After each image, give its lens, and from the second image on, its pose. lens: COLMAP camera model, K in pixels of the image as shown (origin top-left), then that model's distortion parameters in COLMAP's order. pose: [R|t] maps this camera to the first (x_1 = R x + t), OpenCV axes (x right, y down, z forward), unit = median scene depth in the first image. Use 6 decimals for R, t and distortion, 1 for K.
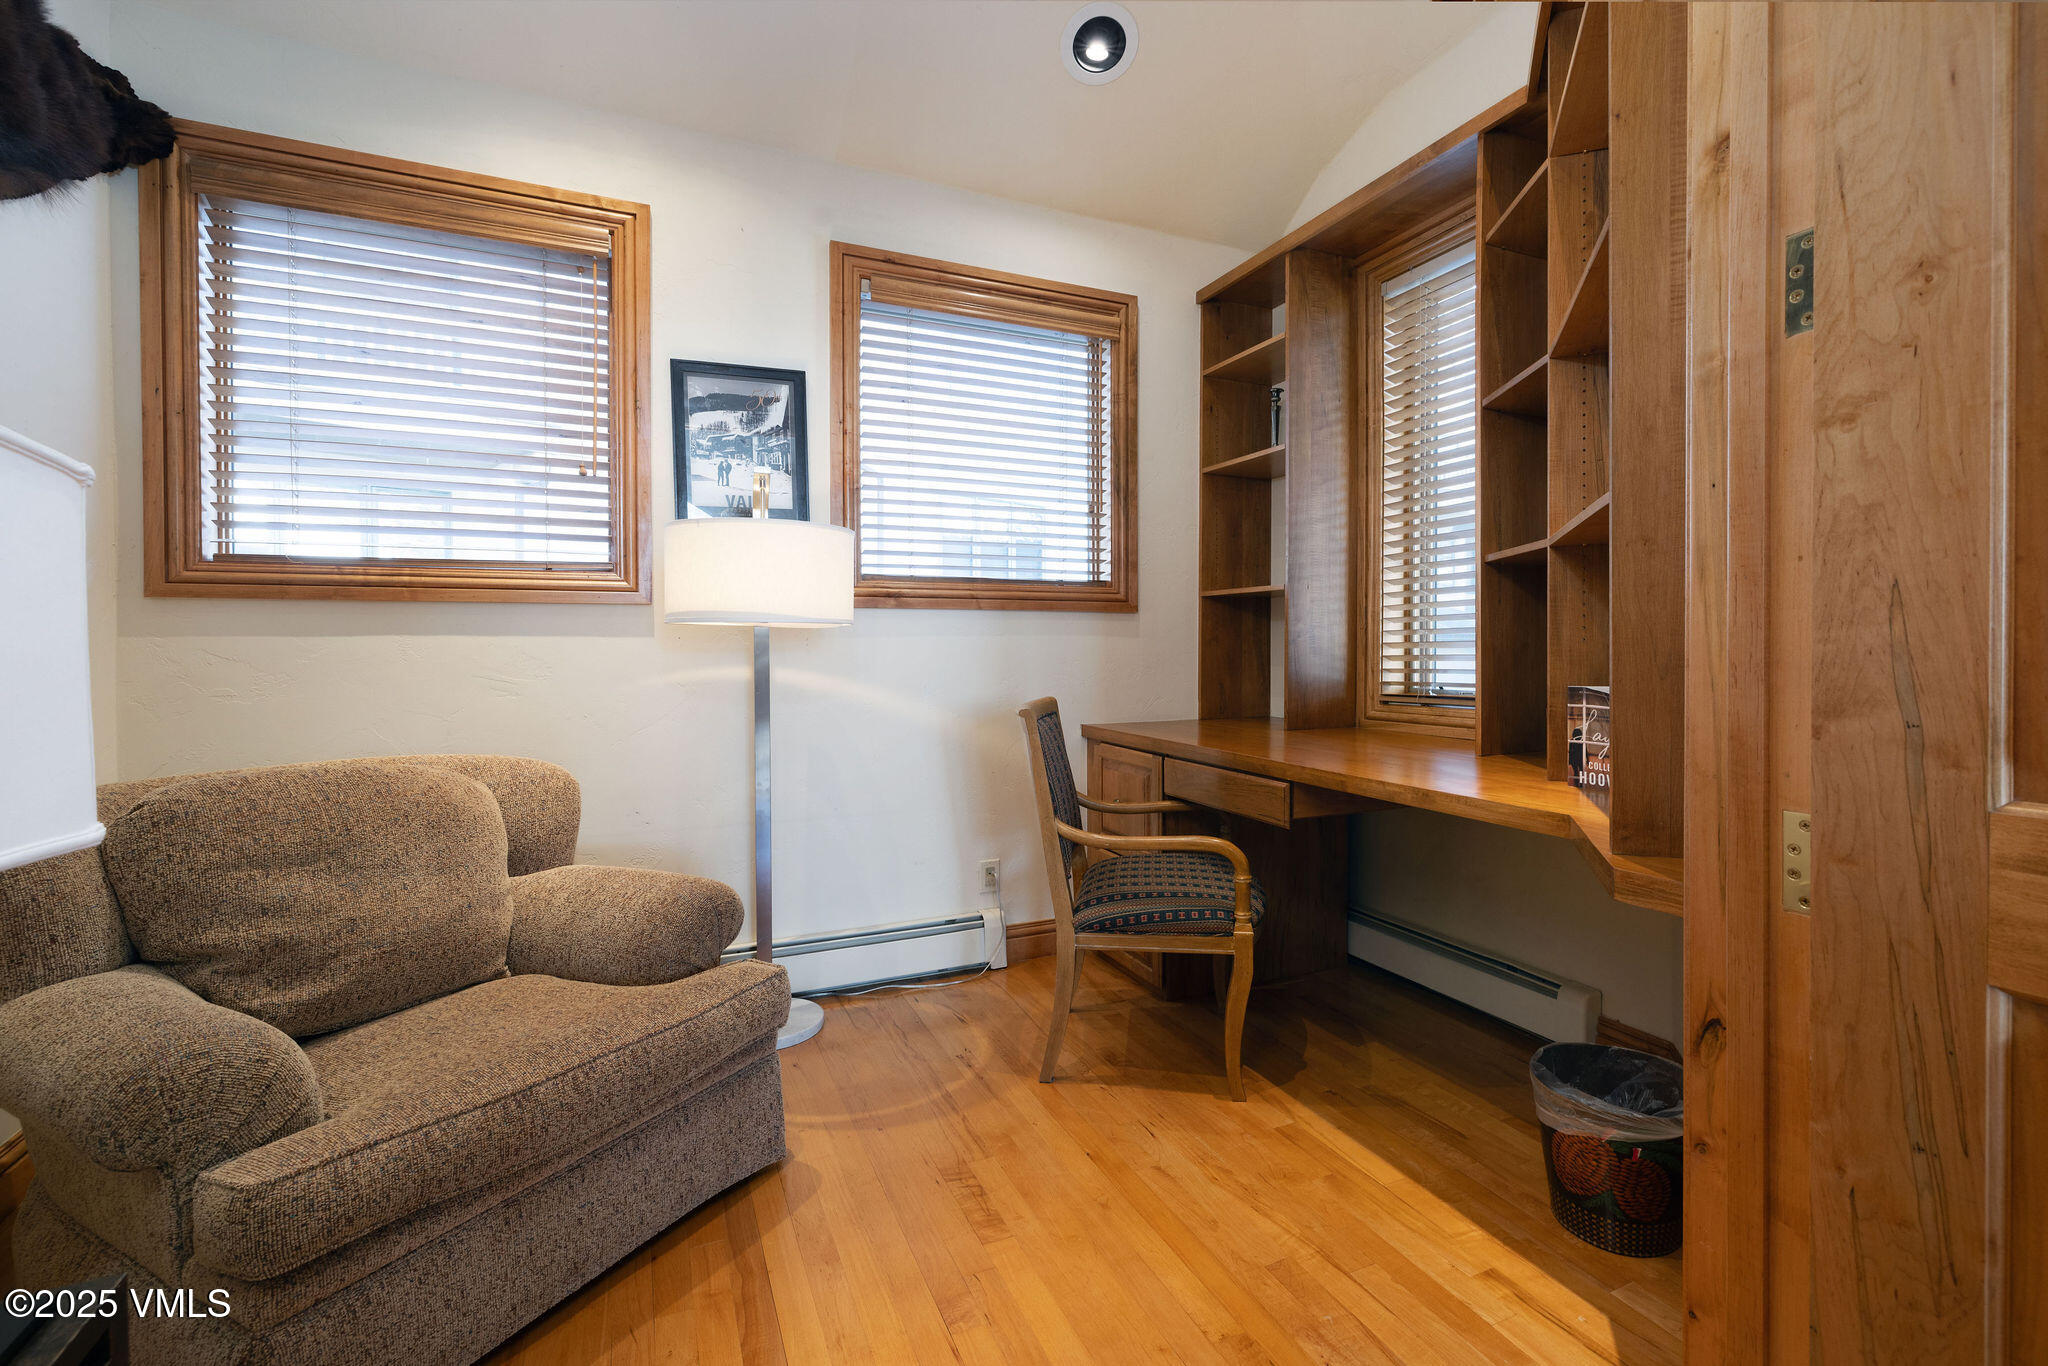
lens RADIAL K [[878.3, 0, 974.5], [0, 878.3, 660.2], [0, 0, 1]] dist [-0.001485, -0.000321]
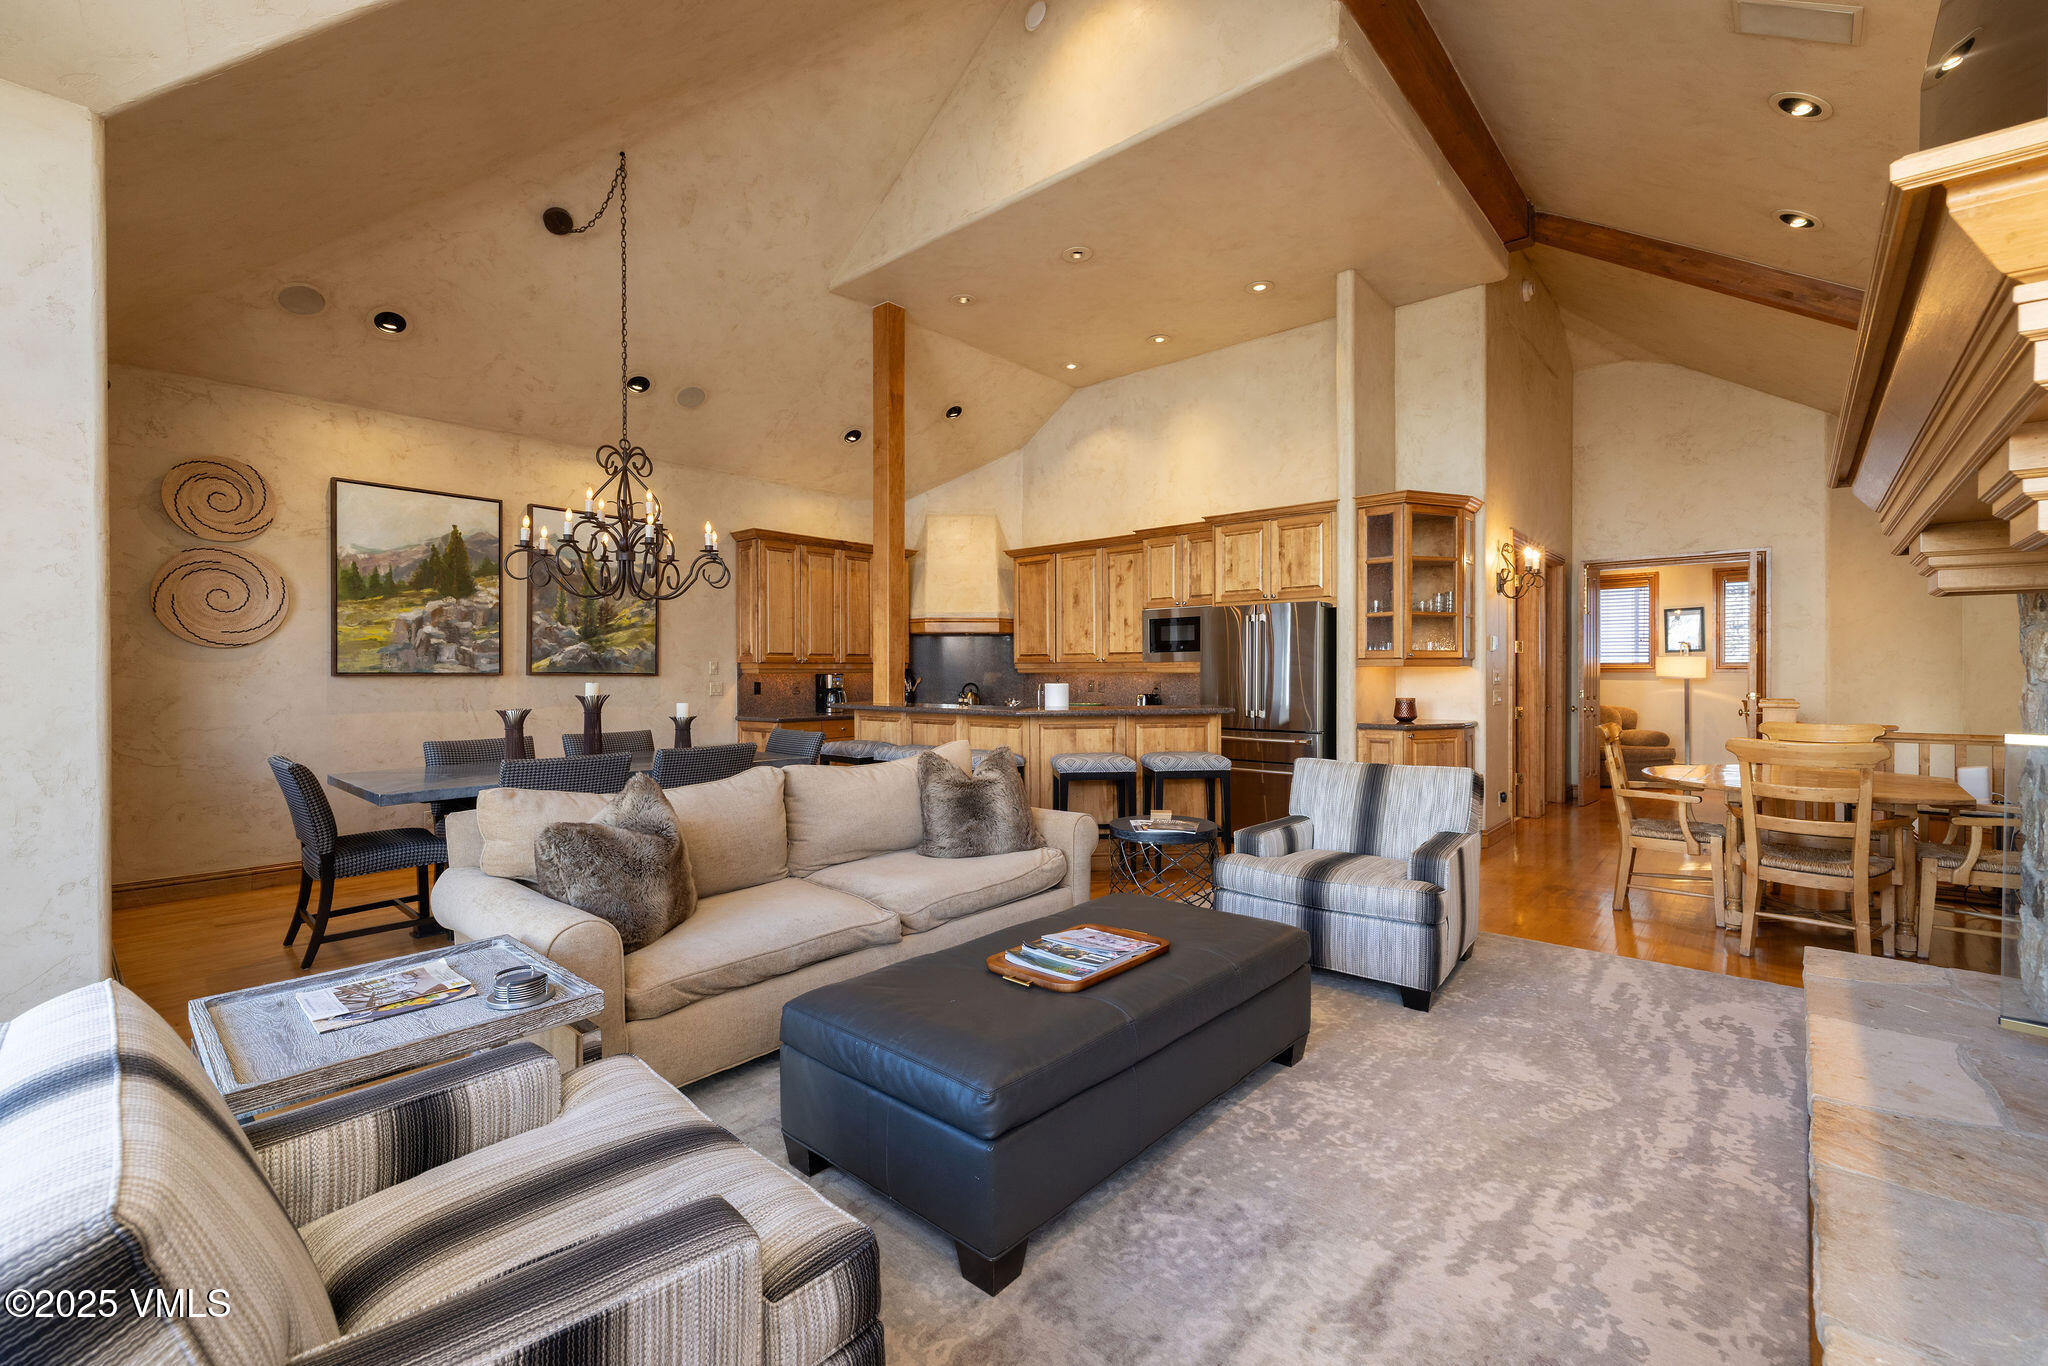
lens RADIAL K [[856.3, 0, 996.1], [0, 856.3, 677.1], [0, 0, 1]] dist [0.003212, 0.000488]
pose [[0.448116, 0.000750, -0.893975, 1.714147], [-0.006535, 0.999976, -0.002437, -0.016639], [0.893952, 0.006934, 0.448110, -3.347984]]
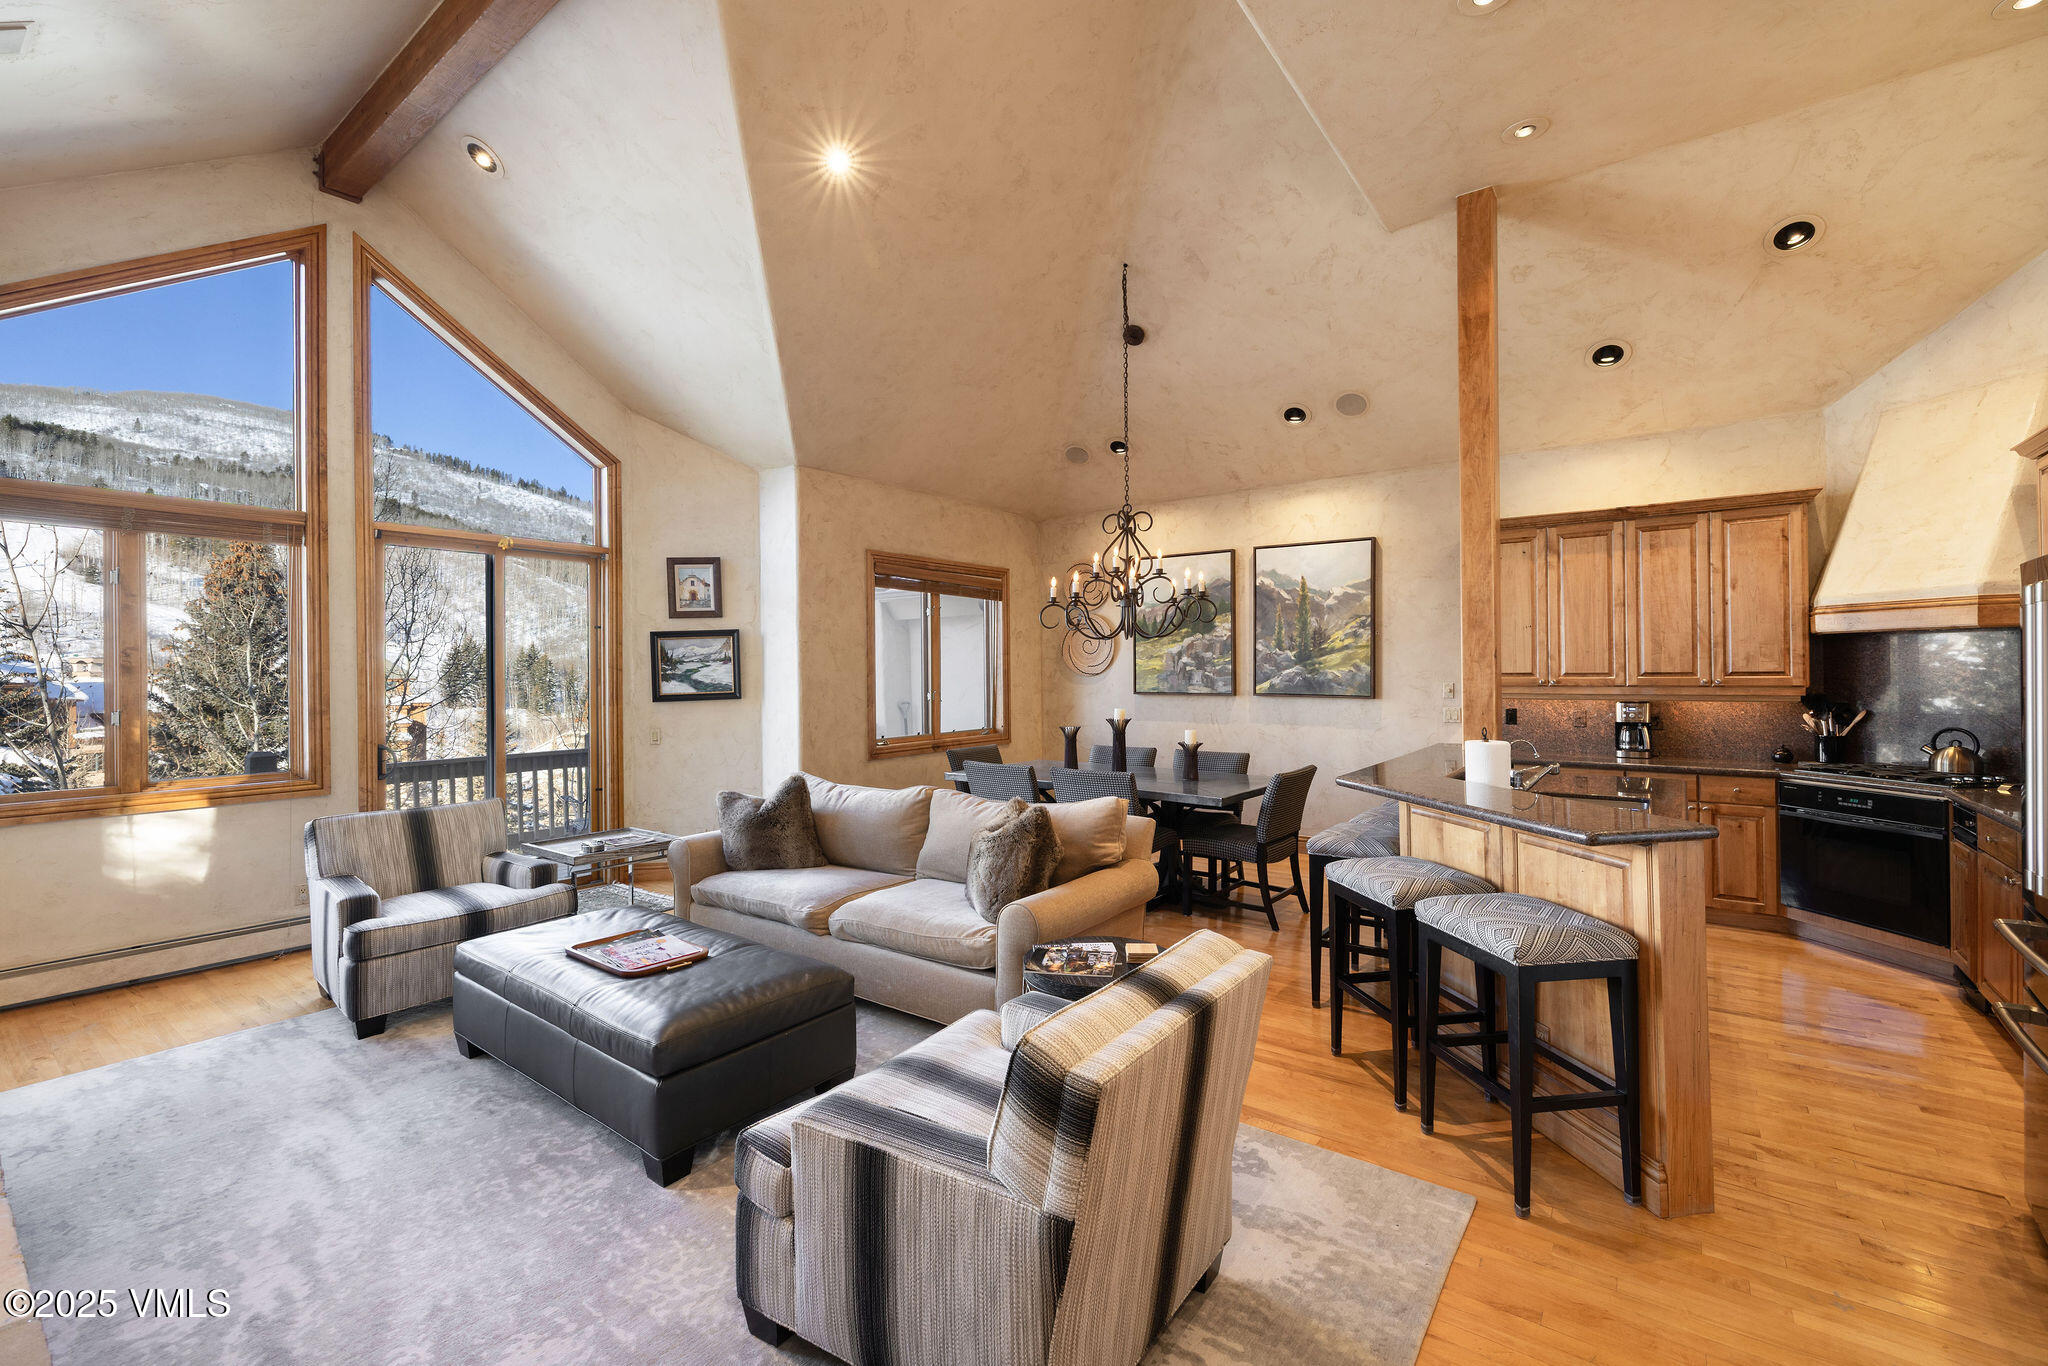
lens RADIAL K [[877.8, 0, 1049.2], [0, 877.8, 660.4], [0, 0, 1]] dist [0.004778, 0.000441]
pose [[-0.838385, -0.003627, -0.545066, 1.131833], [-0.002691, 0.999993, -0.002514, -0.116271], [0.545071, -0.000641, -0.838389, -1.571625]]
